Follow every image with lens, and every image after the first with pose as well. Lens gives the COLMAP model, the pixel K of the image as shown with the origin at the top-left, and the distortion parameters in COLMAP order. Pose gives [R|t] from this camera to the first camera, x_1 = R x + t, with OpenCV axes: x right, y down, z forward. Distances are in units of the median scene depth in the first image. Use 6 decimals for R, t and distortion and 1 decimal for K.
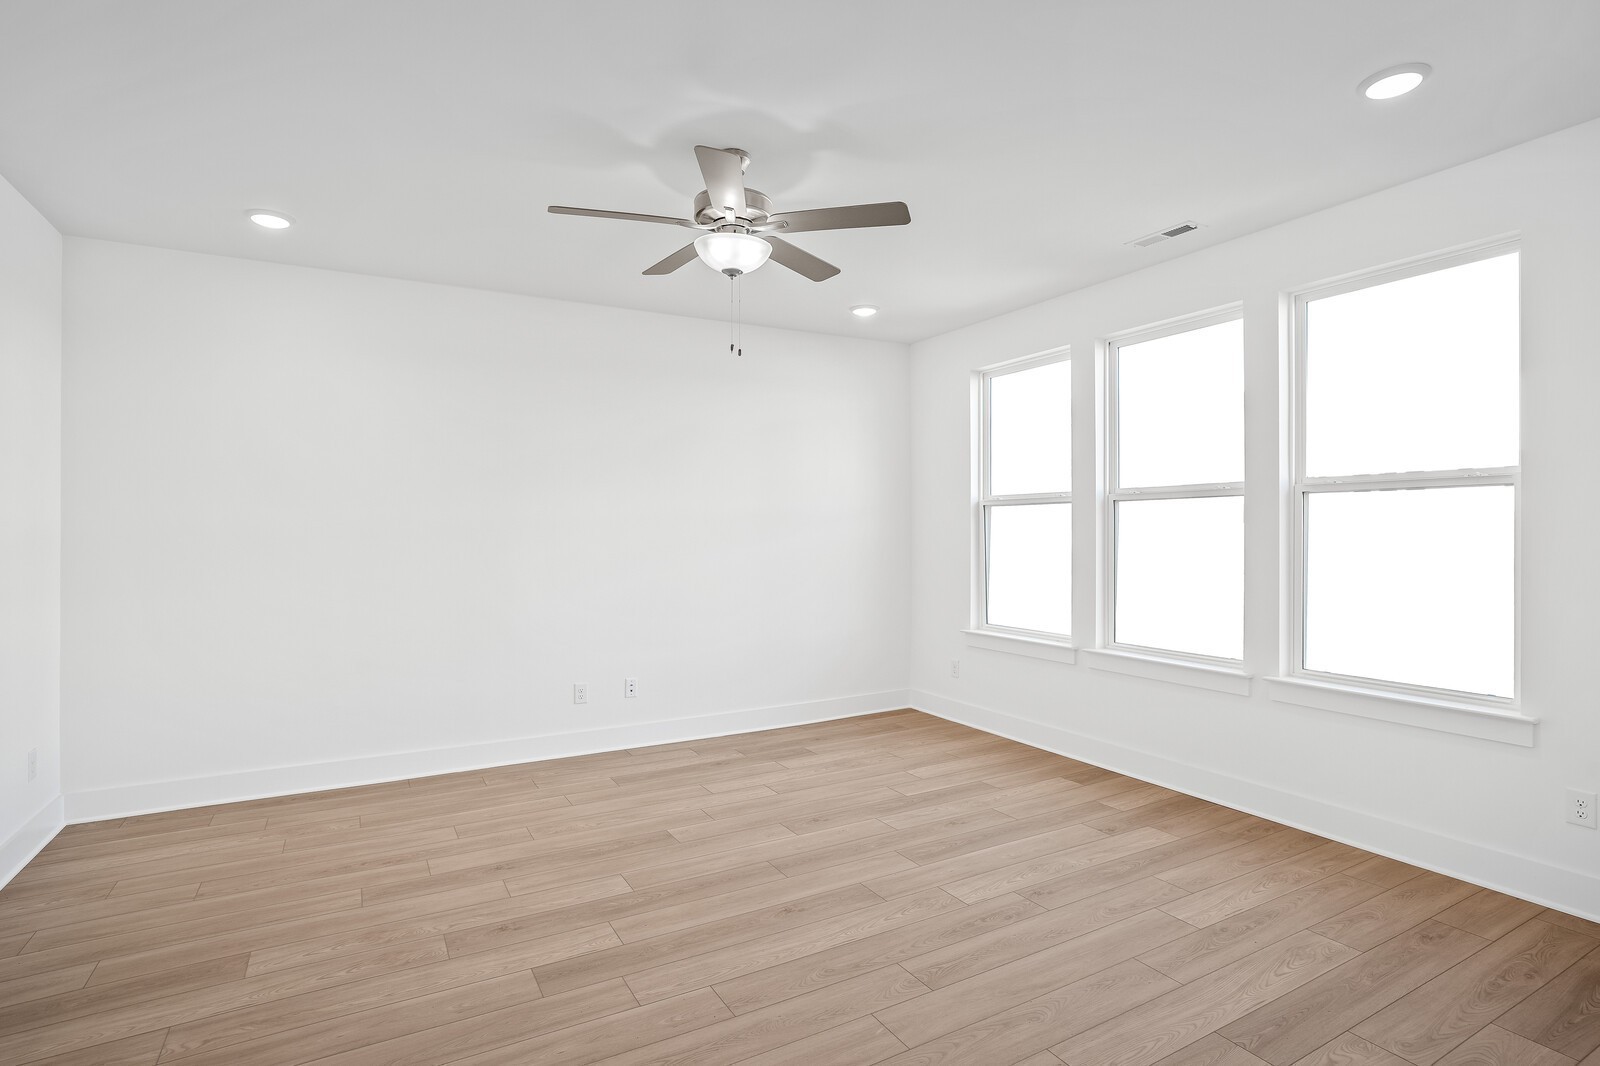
lens RADIAL K [[781.7, 0, 800.0], [0, 781.7, 533.0], [0, 0, 1]] dist [-0.003342, -0.000224]
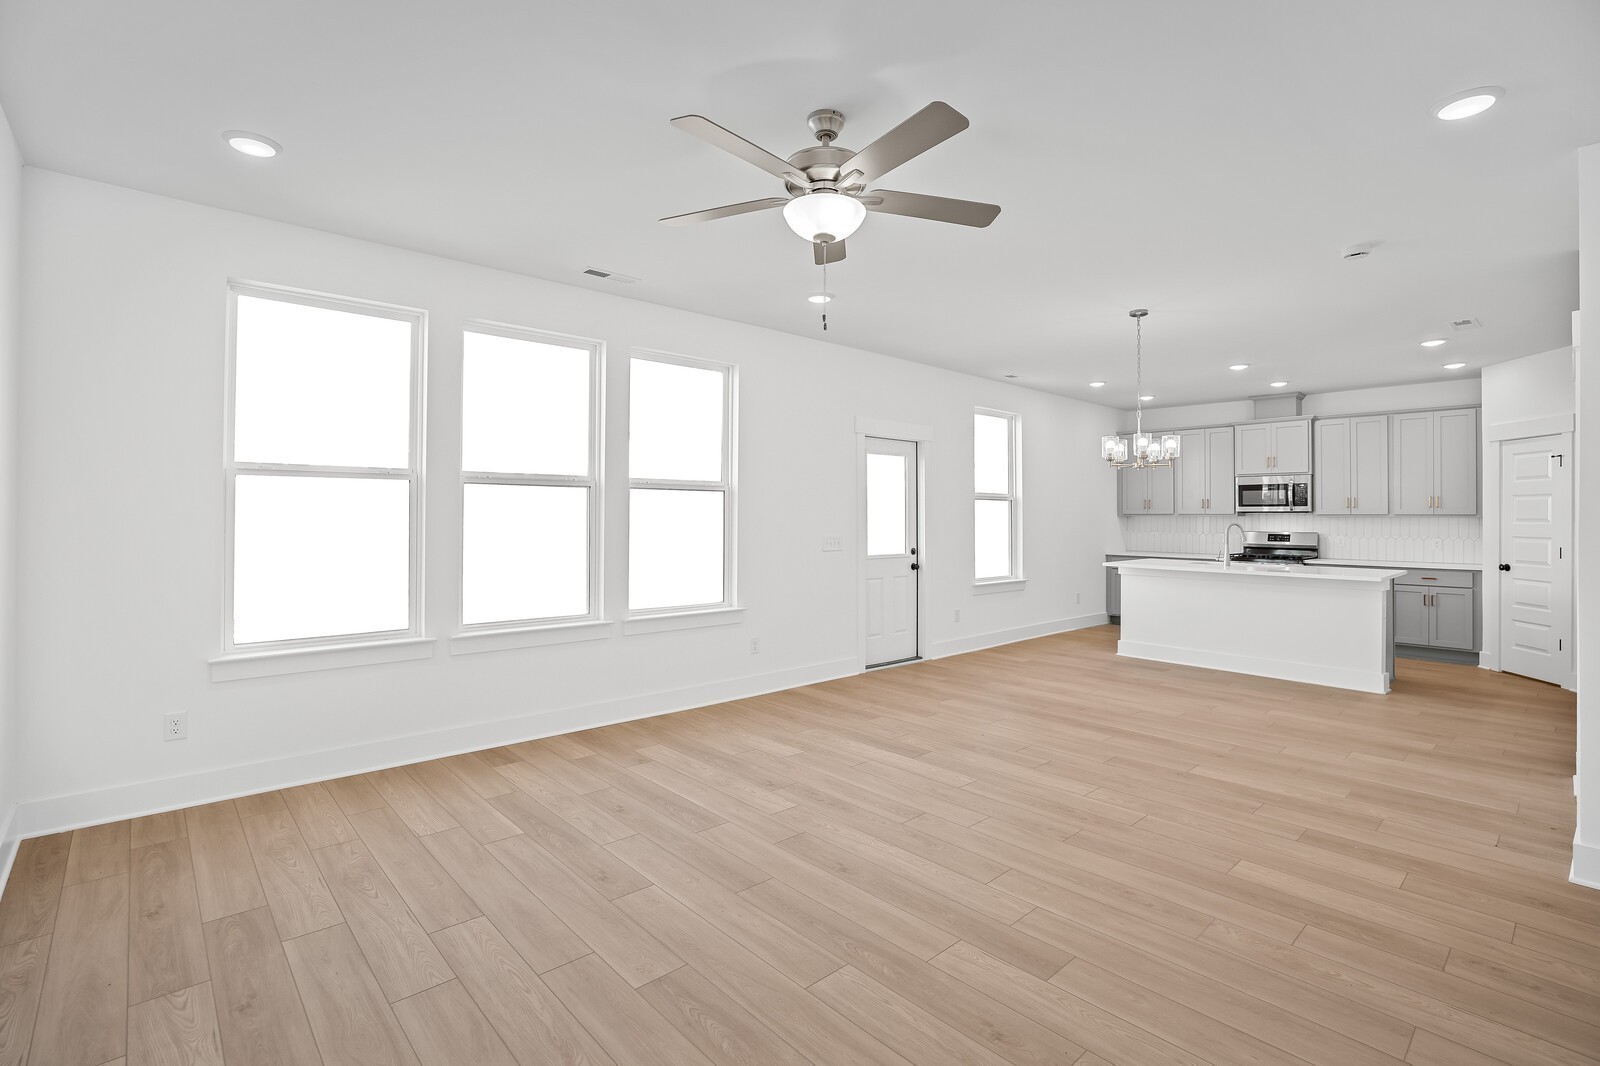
lens RADIAL K [[739.1, 0, 801.8], [0, 739.1, 513.6], [0, 0, 1]] dist [-0.017415, 0.000197]
pose [[-0.214407, 0.010041, 0.976693, -0.749070], [-0.004516, 0.999926, -0.011271, 0.009475], [-0.976734, -0.006827, -0.214346, 0.970974]]
